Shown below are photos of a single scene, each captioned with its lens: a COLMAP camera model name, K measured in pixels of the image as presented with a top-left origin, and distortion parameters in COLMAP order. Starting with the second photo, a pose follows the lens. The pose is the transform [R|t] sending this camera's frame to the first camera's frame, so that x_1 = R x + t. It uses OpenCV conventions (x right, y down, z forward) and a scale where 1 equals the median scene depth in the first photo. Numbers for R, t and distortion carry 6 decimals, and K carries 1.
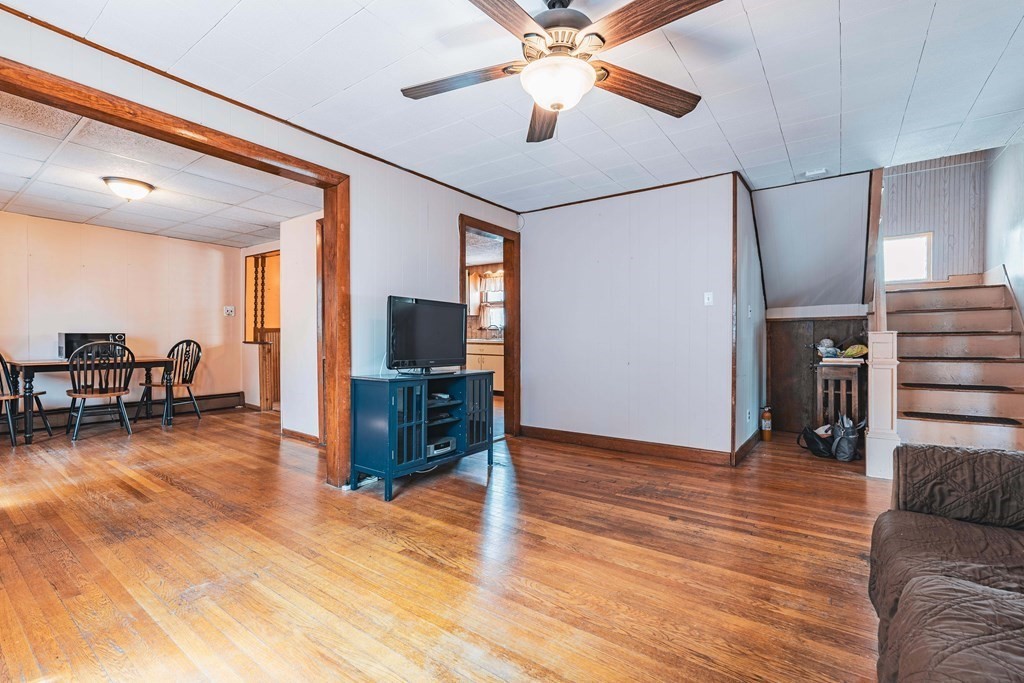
lens RADIAL K [[457.1, 0, 517.9], [0, 457.1, 339.8], [0, 0, 1]] dist [-0.004598, -0.001371]
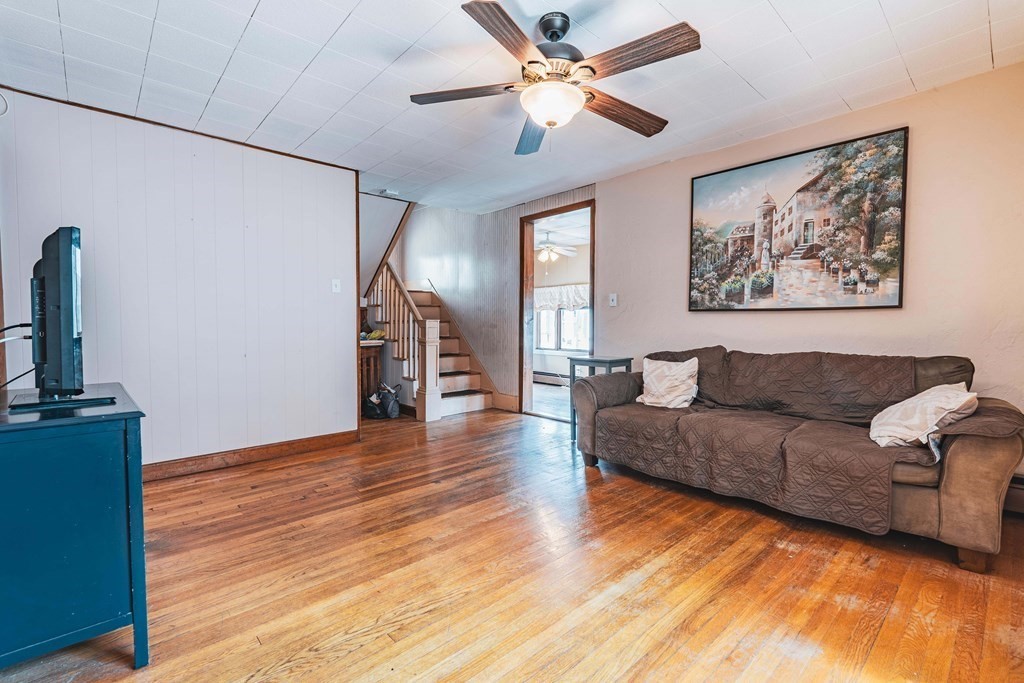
lens RADIAL K [[457.1, 0, 519.0], [0, 457.1, 336.2], [0, 0, 1]] dist [-0.004598, -0.001371]
pose [[0.191692, -0.023405, 0.981176, -0.392808], [0.003280, 0.999725, 0.023207, 0.000599], [-0.981450, -0.001230, 0.191716, 0.310827]]
